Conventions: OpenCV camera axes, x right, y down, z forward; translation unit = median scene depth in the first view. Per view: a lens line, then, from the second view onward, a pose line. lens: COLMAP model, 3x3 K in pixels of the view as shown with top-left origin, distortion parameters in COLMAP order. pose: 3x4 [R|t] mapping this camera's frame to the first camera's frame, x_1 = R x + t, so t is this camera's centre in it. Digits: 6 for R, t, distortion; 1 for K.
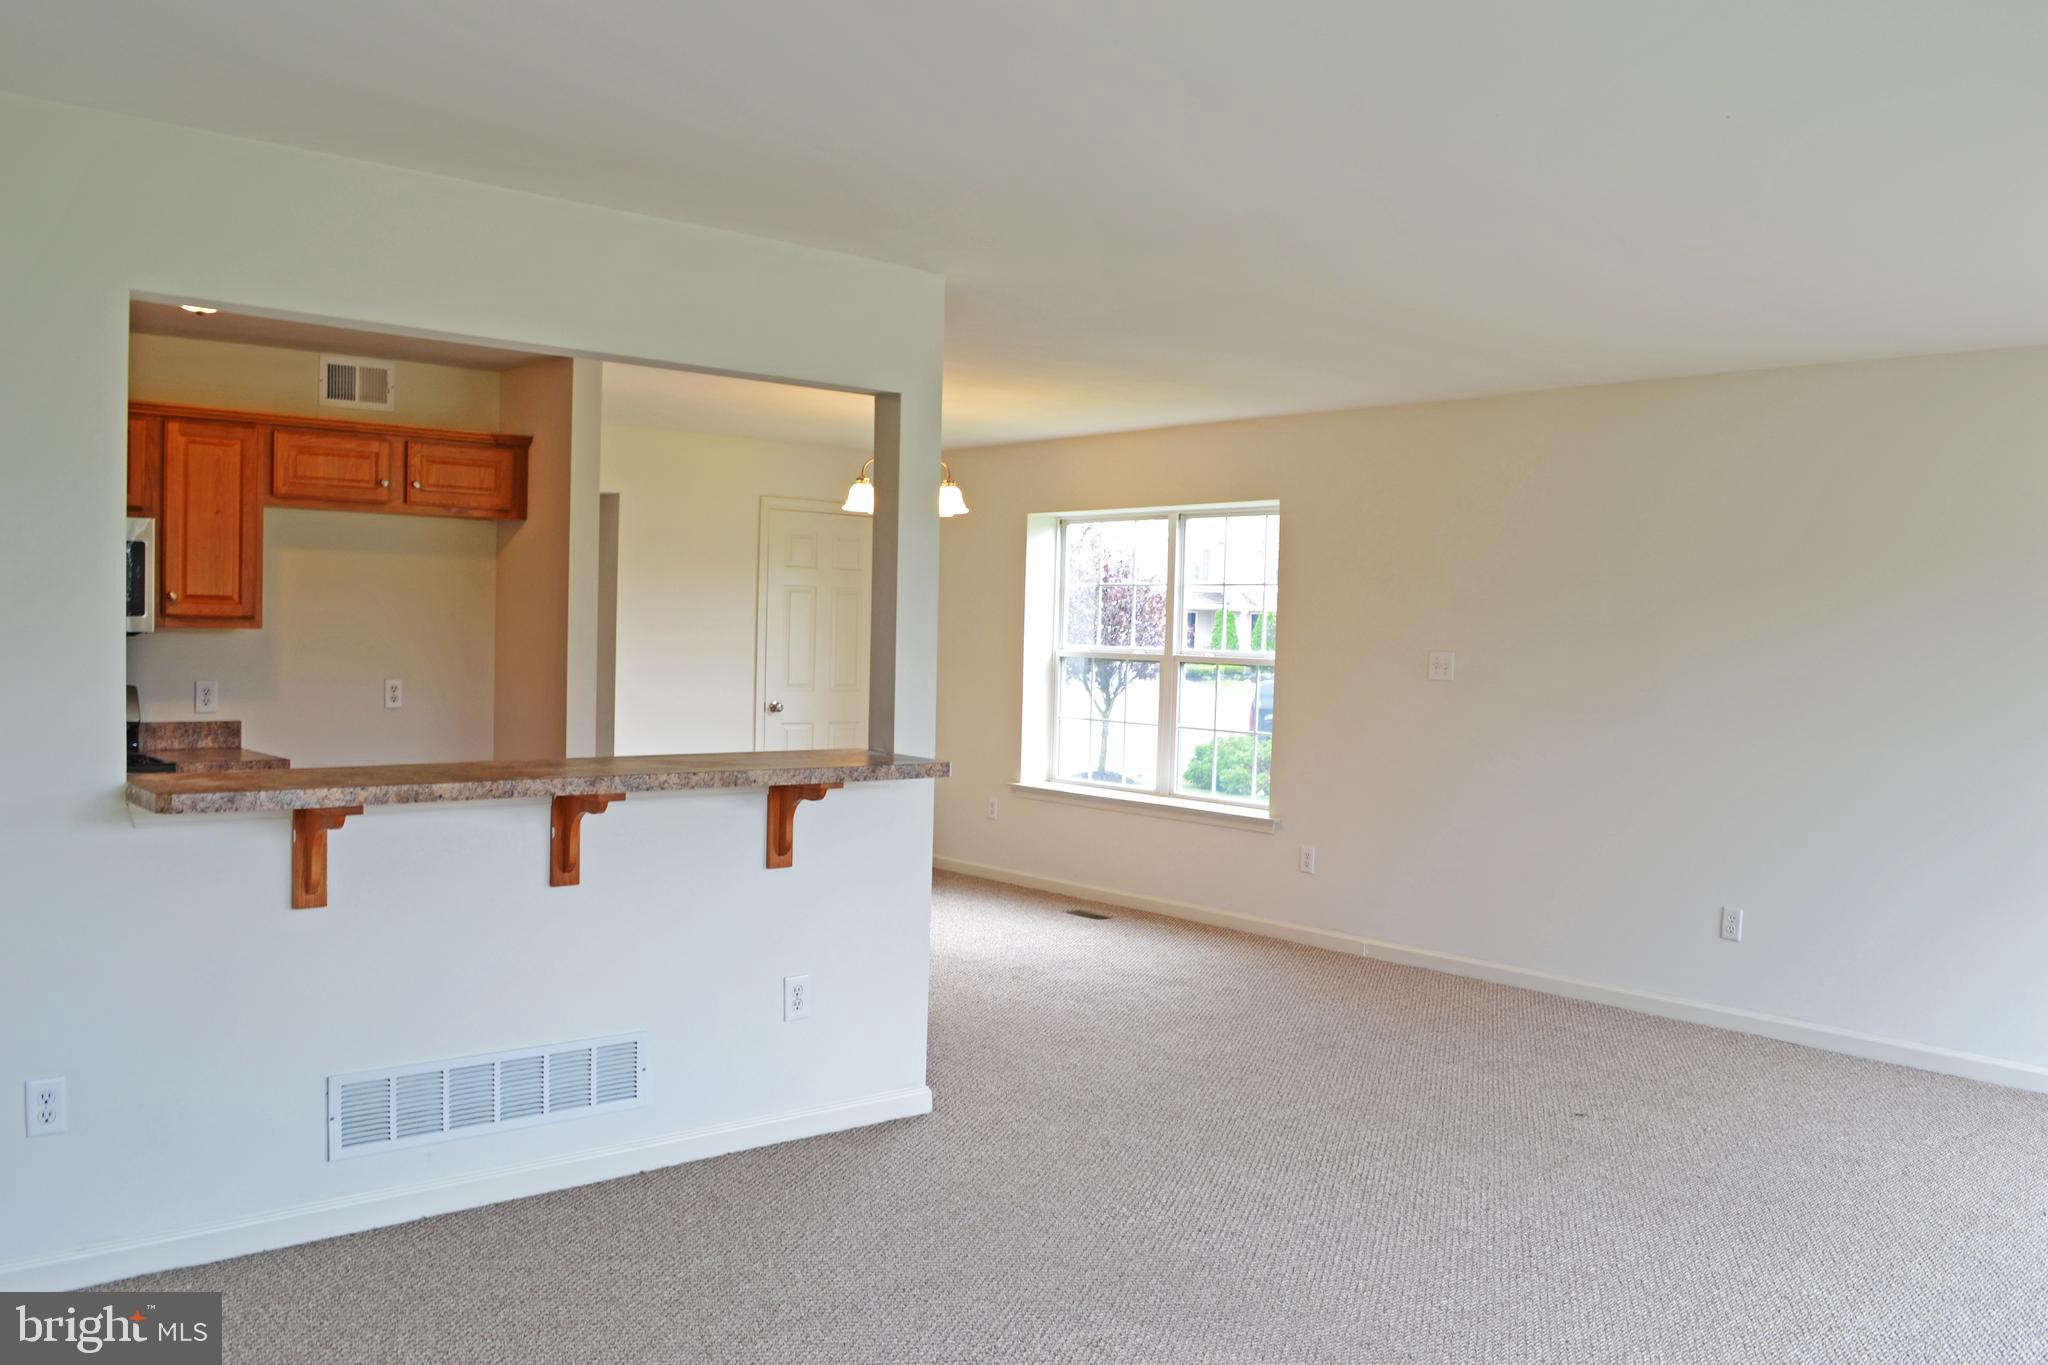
lens RADIAL K [[1638.5, 0, 1007.6], [0, 1638.5, 703.4], [0, 0, 1]] dist [-0.085355, 0.007573]
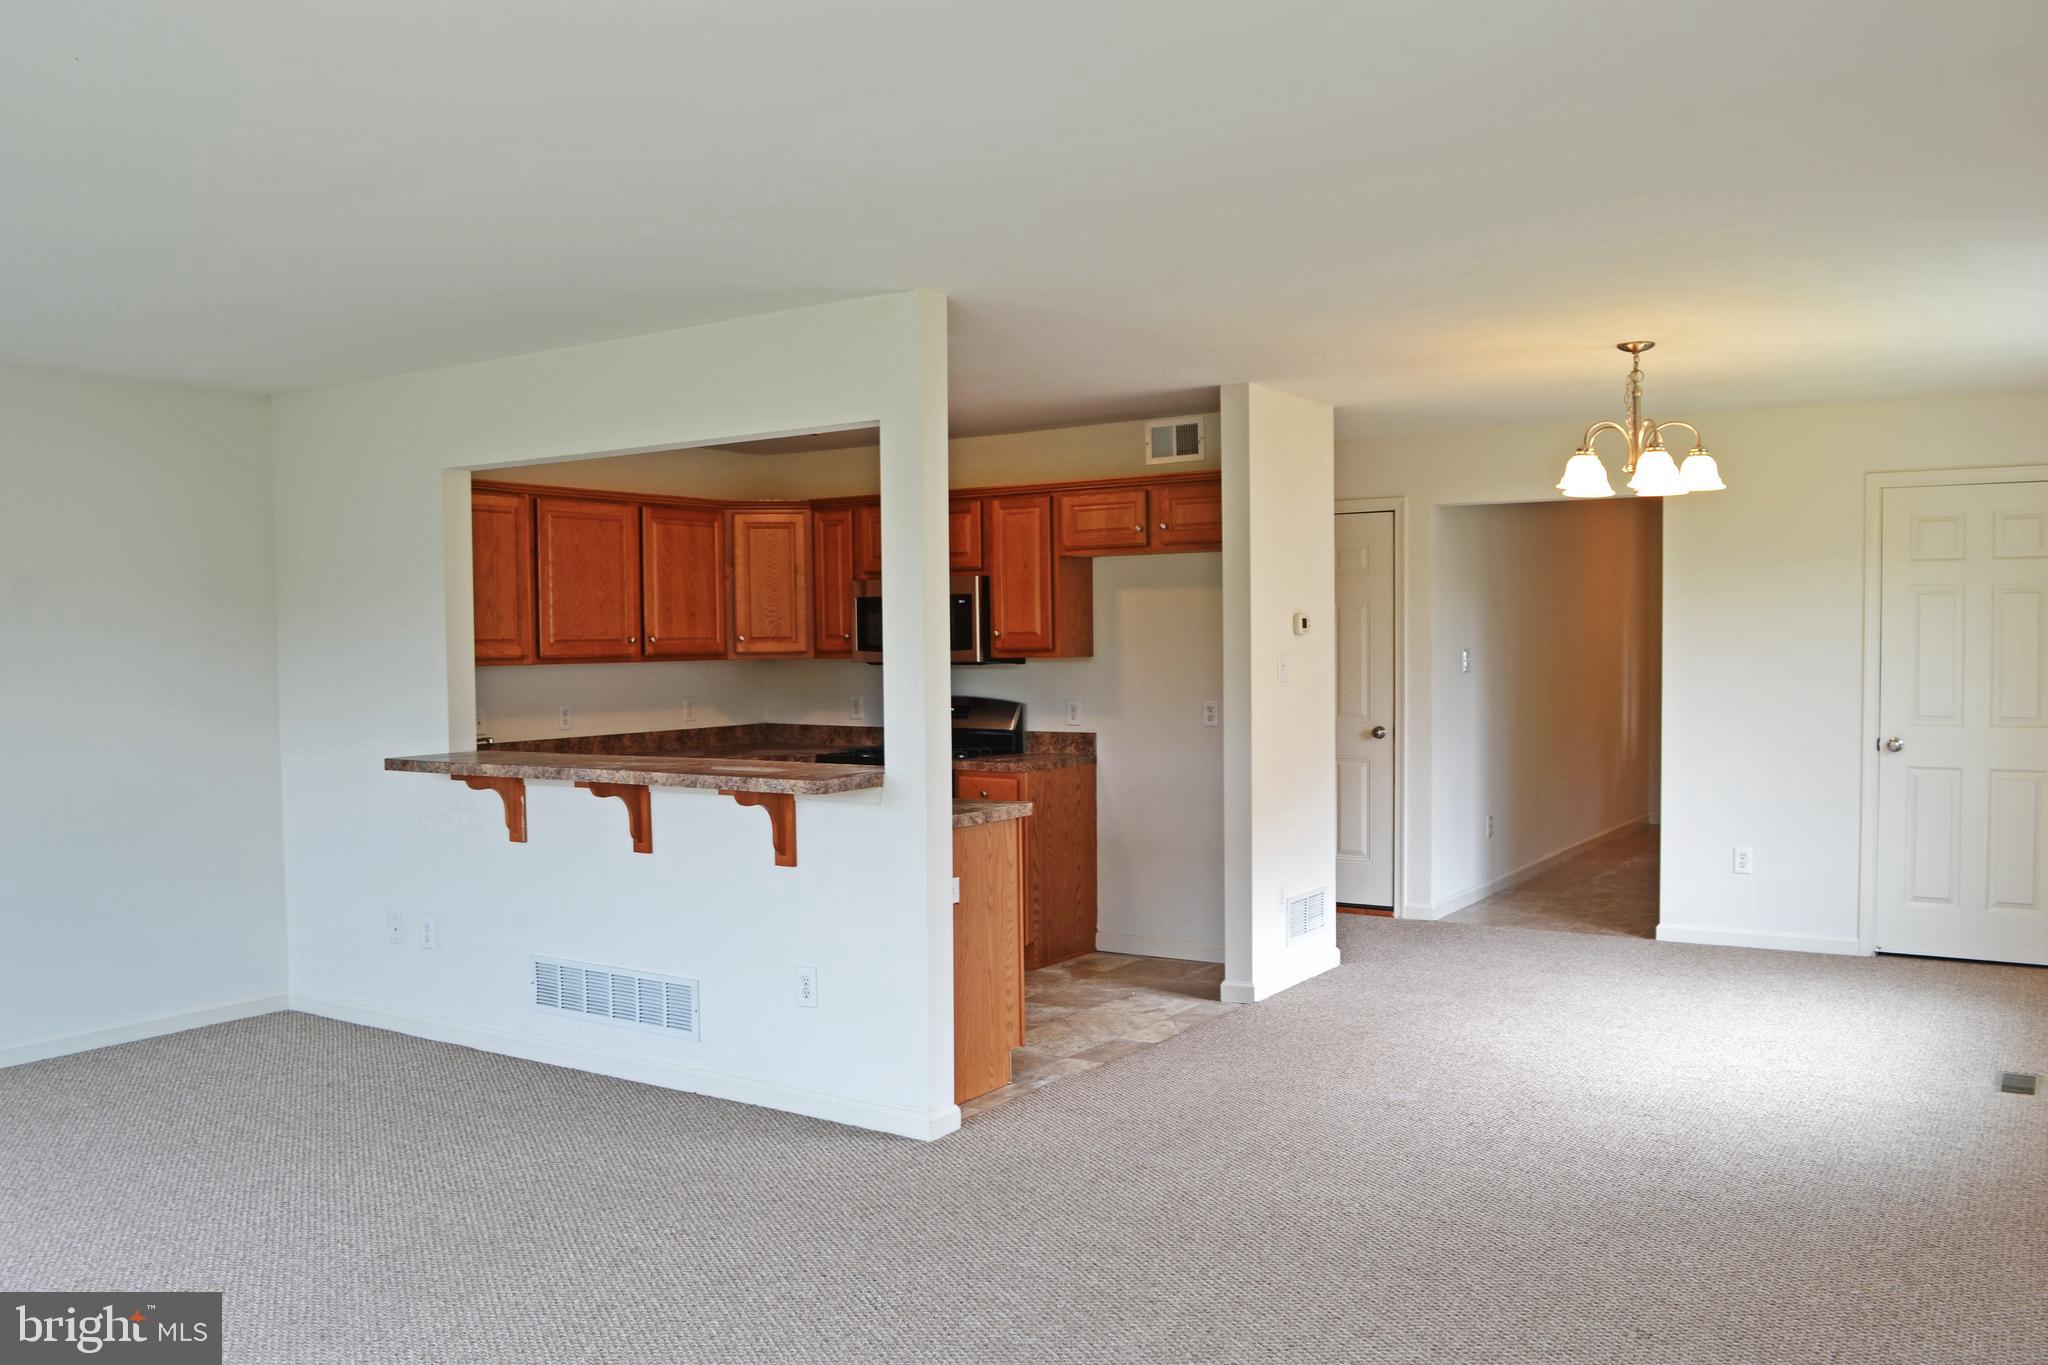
lens RADIAL K [[1638.5, 0, 1007.6], [0, 1638.5, 703.4], [0, 0, 1]] dist [-0.085355, 0.007573]
pose [[0.277371, 0.009968, -0.960711, 0.717494], [-0.024934, 0.999684, 0.003174, -0.014248], [0.960439, 0.023074, 0.277532, 0.604785]]
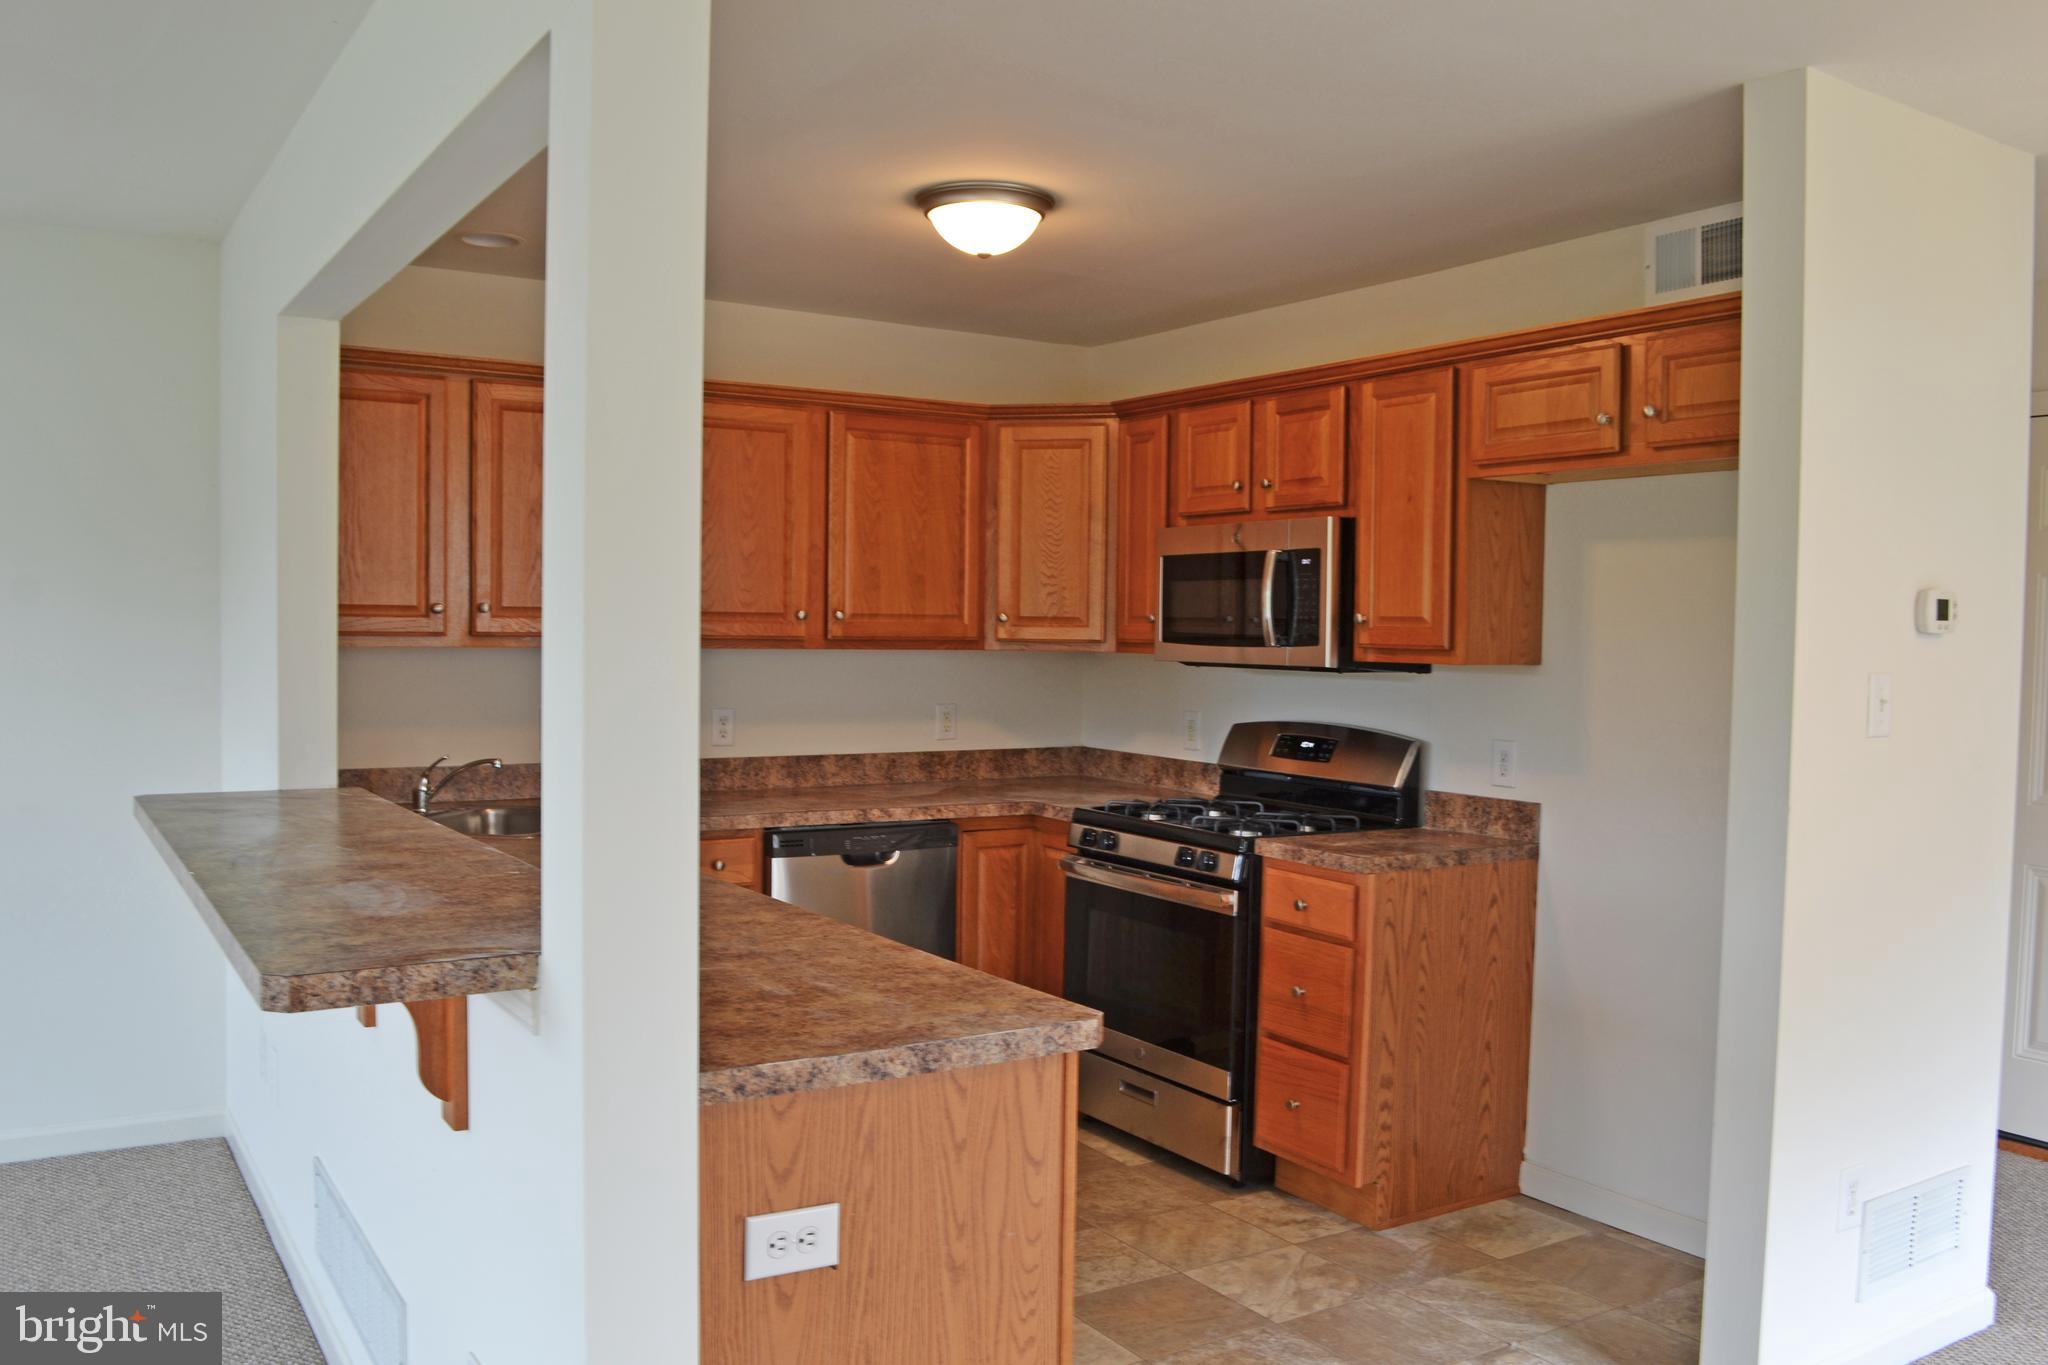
lens RADIAL K [[1638.5, 0, 1007.6], [0, 1638.5, 703.4], [0, 0, 1]] dist [-0.085355, 0.007573]
pose [[-0.130881, 0.018571, -0.991224, 0.231512], [-0.063100, 0.997641, 0.027023, -0.036238], [0.989388, 0.066083, -0.129400, 0.886555]]
